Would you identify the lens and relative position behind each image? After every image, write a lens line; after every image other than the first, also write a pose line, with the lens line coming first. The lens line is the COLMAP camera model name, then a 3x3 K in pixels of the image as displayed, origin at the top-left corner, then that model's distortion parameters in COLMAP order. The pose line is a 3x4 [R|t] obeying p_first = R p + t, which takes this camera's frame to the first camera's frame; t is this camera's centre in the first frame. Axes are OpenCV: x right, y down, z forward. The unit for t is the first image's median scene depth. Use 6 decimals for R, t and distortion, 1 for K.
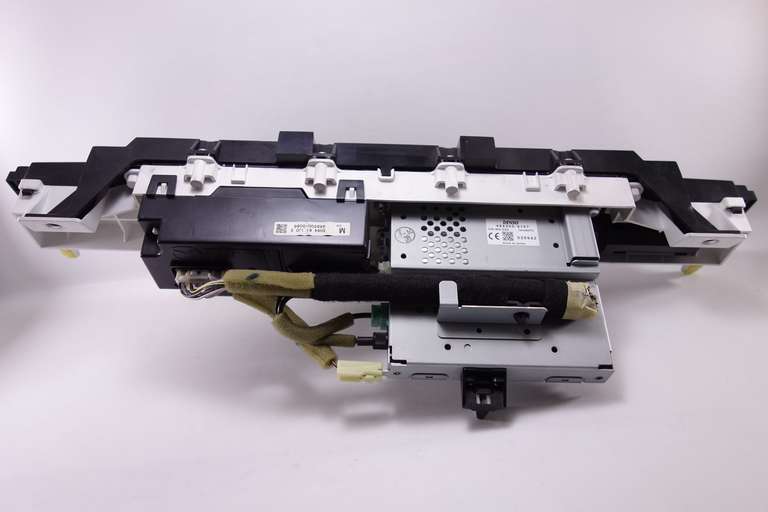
lens RADIAL K [[612.7, 0, 384.6], [0, 612.7, 254.9], [0, 0, 1]] dist [0.001843, 0.001403]
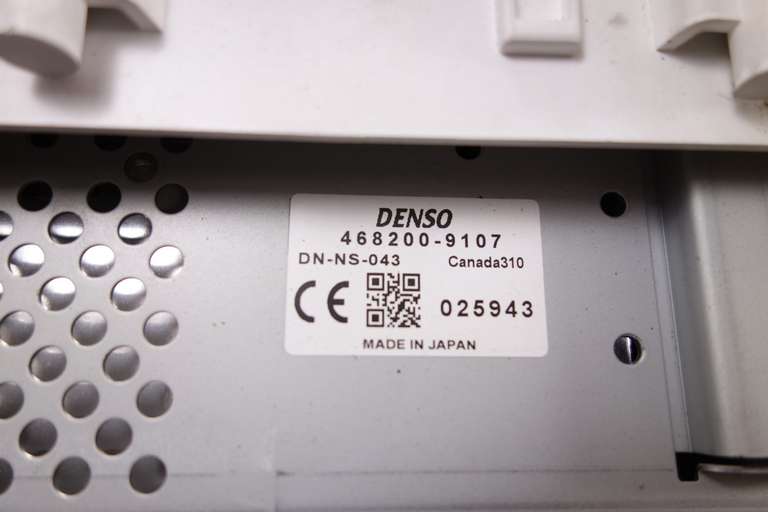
lens RADIAL K [[612.7, 0, 382.0], [0, 612.7, 257.1], [0, 0, 1]] dist [0.001843, 0.001403]
pose [[0.999045, -0.009223, 0.042702, 0.188034], [-0.007600, 0.925862, 0.377786, -0.117545], [-0.043020, -0.377750, 0.924908, 0.816642]]
